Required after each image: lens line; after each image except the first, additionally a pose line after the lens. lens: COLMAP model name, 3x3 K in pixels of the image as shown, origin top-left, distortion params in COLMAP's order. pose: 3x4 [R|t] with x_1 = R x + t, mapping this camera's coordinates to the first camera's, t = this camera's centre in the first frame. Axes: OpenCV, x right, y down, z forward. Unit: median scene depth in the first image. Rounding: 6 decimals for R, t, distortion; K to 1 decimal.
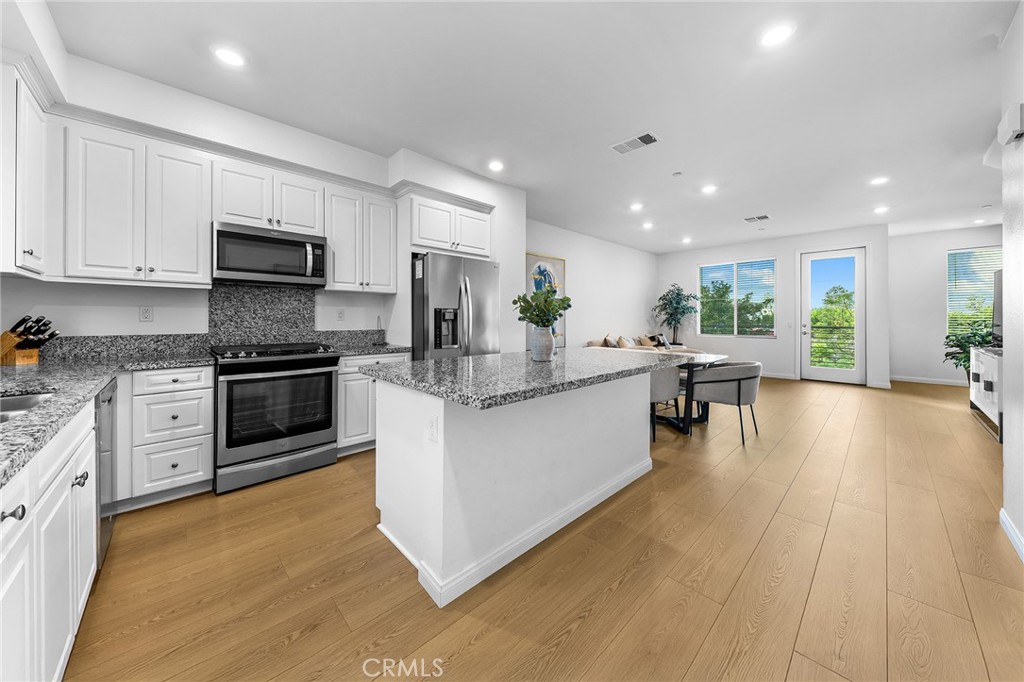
lens RADIAL K [[360.3, 0, 510.2], [0, 360.3, 317.4], [0, 0, 1]] dist [0.001300, -0.000459]
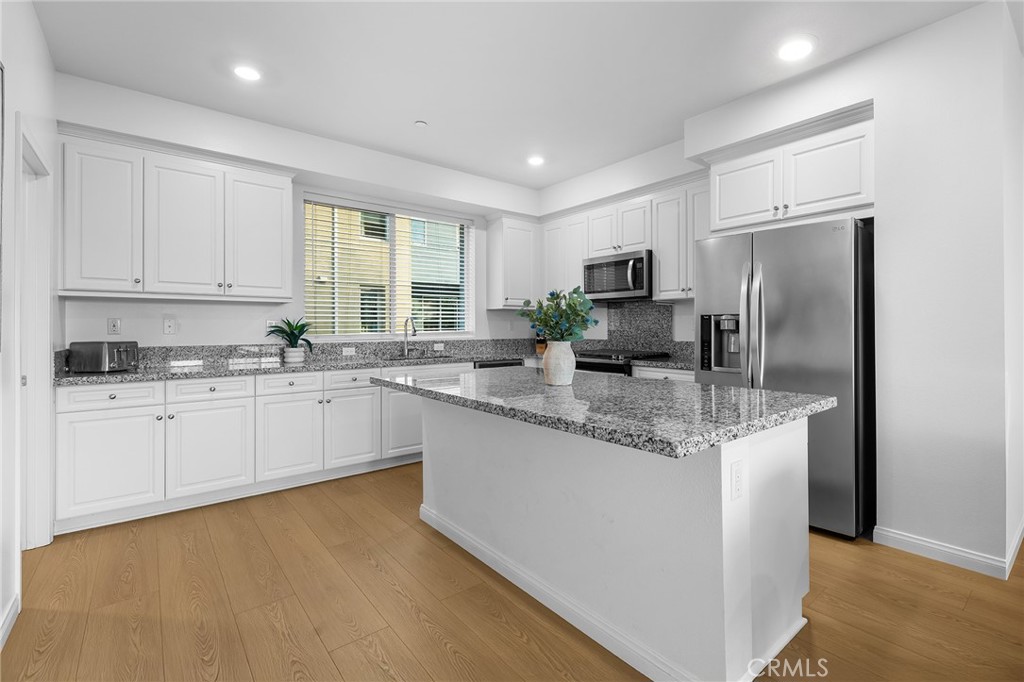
lens RADIAL K [[451.9, 0, 521.3], [0, 451.9, 324.7], [0, 0, 1]] dist [-0.002747, -0.001157]
pose [[-0.085359, -0.006463, -0.996329, 0.811688], [0.007480, 0.999947, -0.007128, -0.001408], [0.996322, -0.008061, -0.085306, 0.766449]]
